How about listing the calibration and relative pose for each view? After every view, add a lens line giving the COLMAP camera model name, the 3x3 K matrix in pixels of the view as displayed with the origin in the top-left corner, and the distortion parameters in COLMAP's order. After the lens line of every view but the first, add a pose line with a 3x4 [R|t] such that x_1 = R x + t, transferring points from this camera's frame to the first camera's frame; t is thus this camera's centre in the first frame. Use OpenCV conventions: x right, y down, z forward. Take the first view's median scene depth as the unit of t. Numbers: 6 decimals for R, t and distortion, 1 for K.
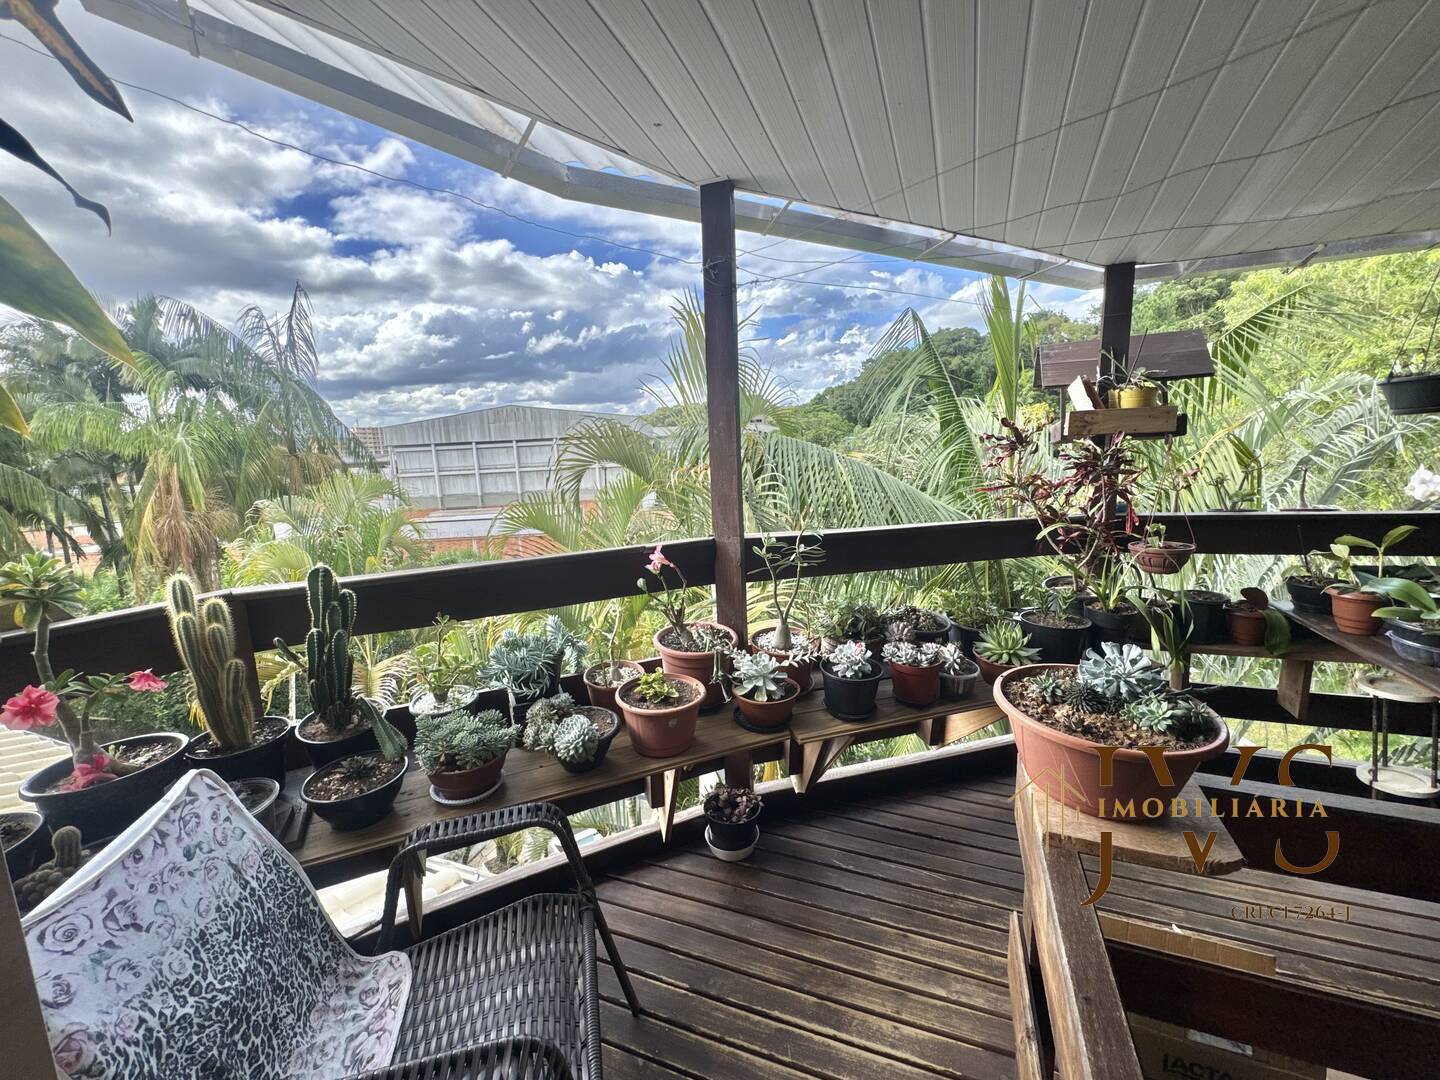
lens RADIAL K [[577.4, 0, 719.4], [0, 577.4, 539.7], [0, 0, 1]] dist [-0.001788, 0.000737]
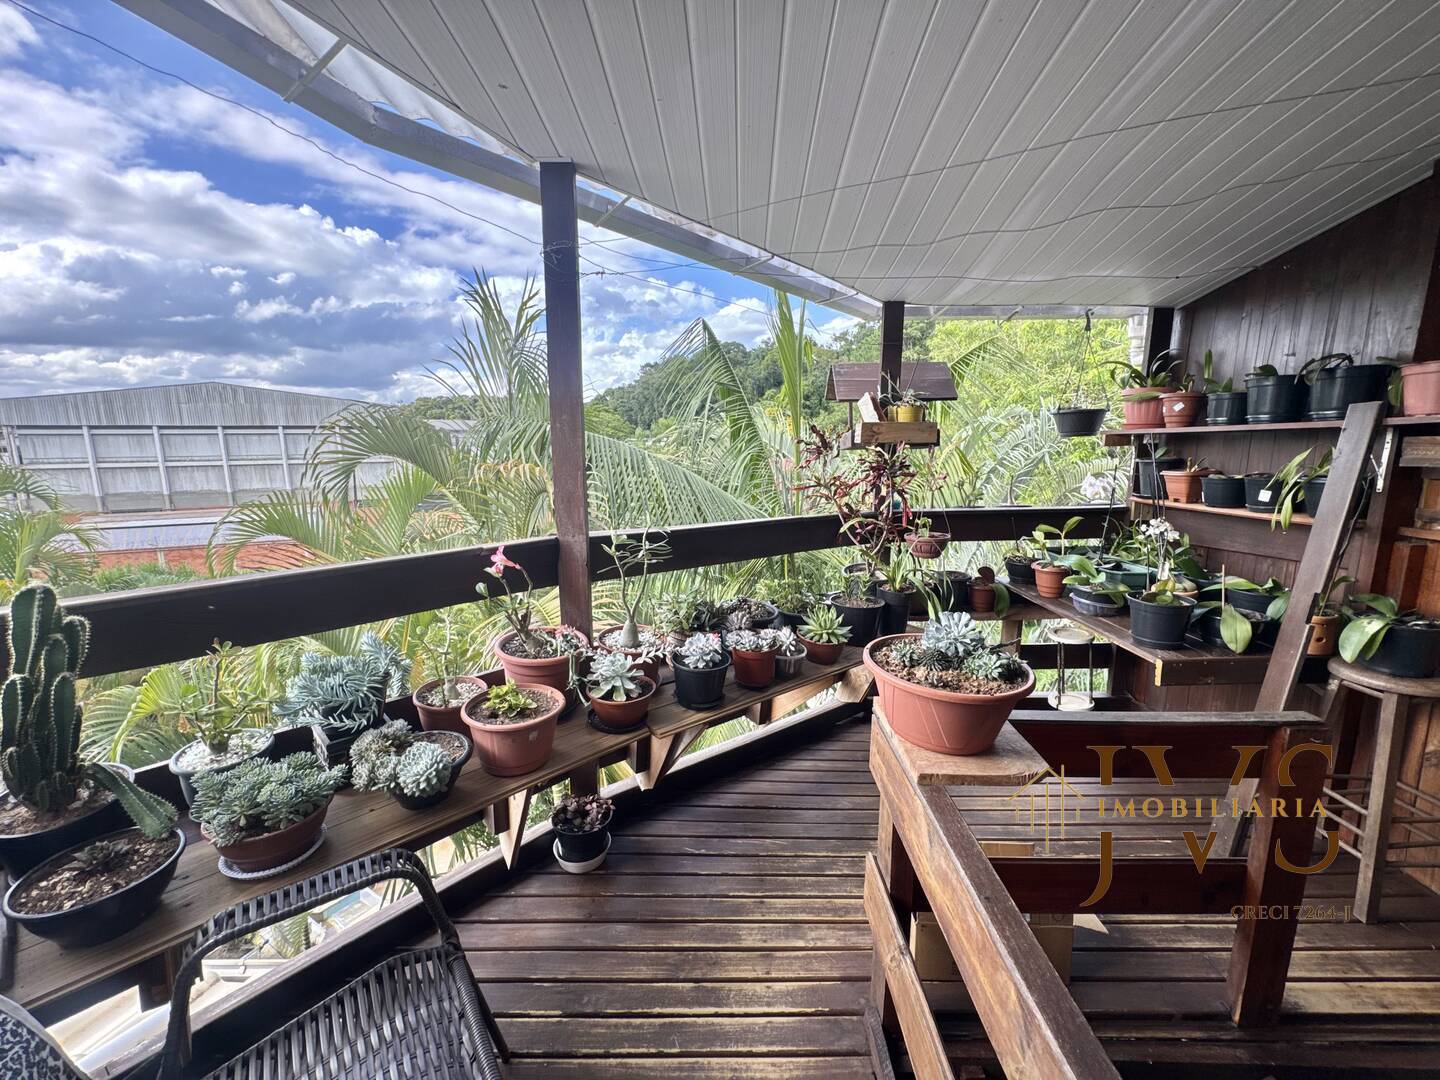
lens RADIAL K [[577.4, 0, 719.8], [0, 577.4, 539.9], [0, 0, 1]] dist [-0.001788, 0.000737]
pose [[0.931493, -0.024038, 0.362964, -0.104169], [0.024456, 0.999695, 0.003446, 0.005265], [-0.362936, 0.005667, 0.931797, 0.018805]]
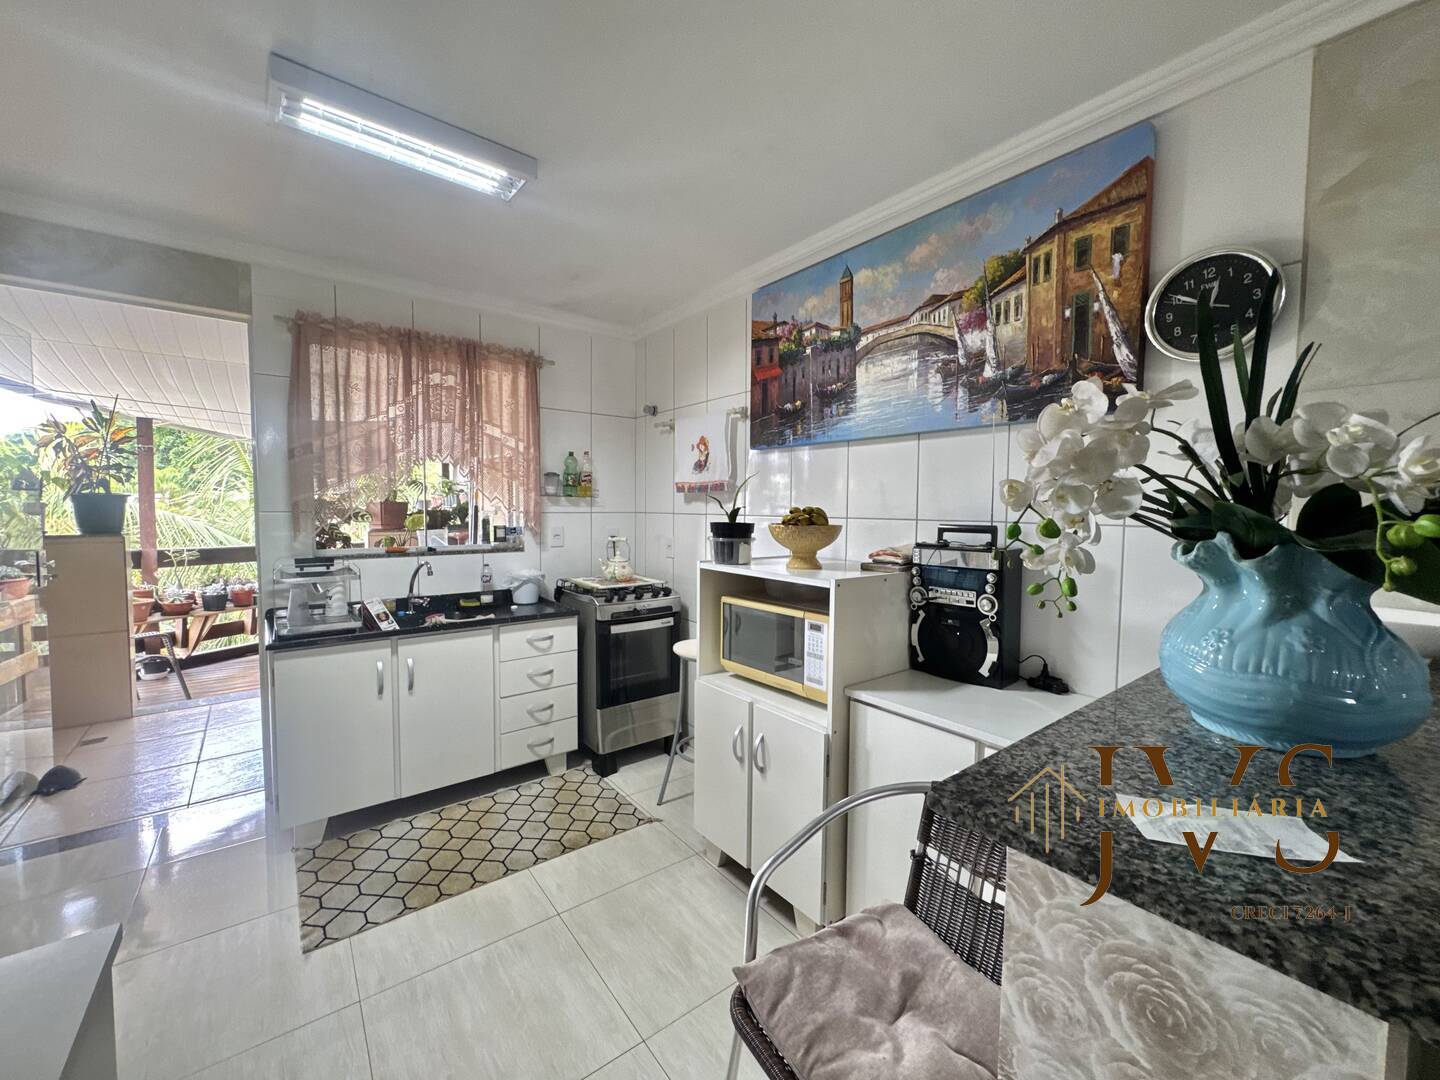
lens RADIAL K [[577.4, 0, 716.2], [0, 577.4, 535.5], [0, 0, 1]] dist [-0.001788, 0.000737]
pose [[0.498892, -0.002358, 0.866661, -0.913046], [0.108643, 0.992278, -0.059840, 0.349092], [-0.859828, 0.124010, 0.495295, -2.331771]]
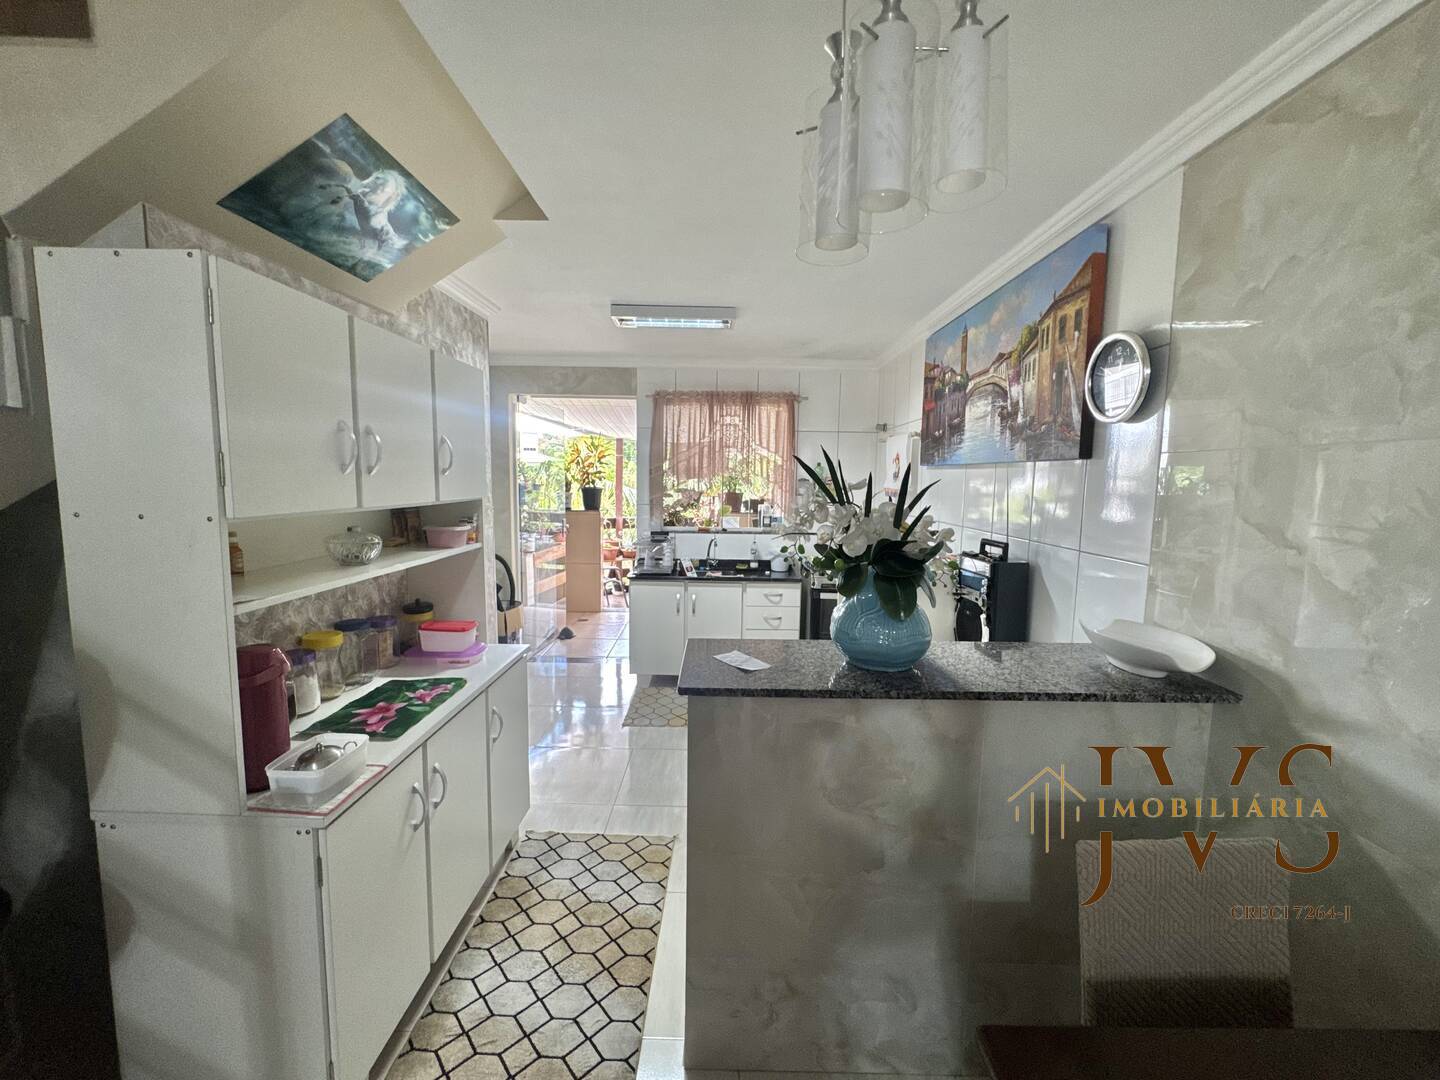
lens RADIAL K [[577.4, 0, 718.9], [0, 577.4, 533.4], [0, 0, 1]] dist [-0.001788, 0.000737]
pose [[0.925790, 0.015544, 0.377720, -0.879904], [0.008830, 0.997993, -0.062711, 0.374818], [-0.377936, 0.061392, 0.923794, -3.072631]]
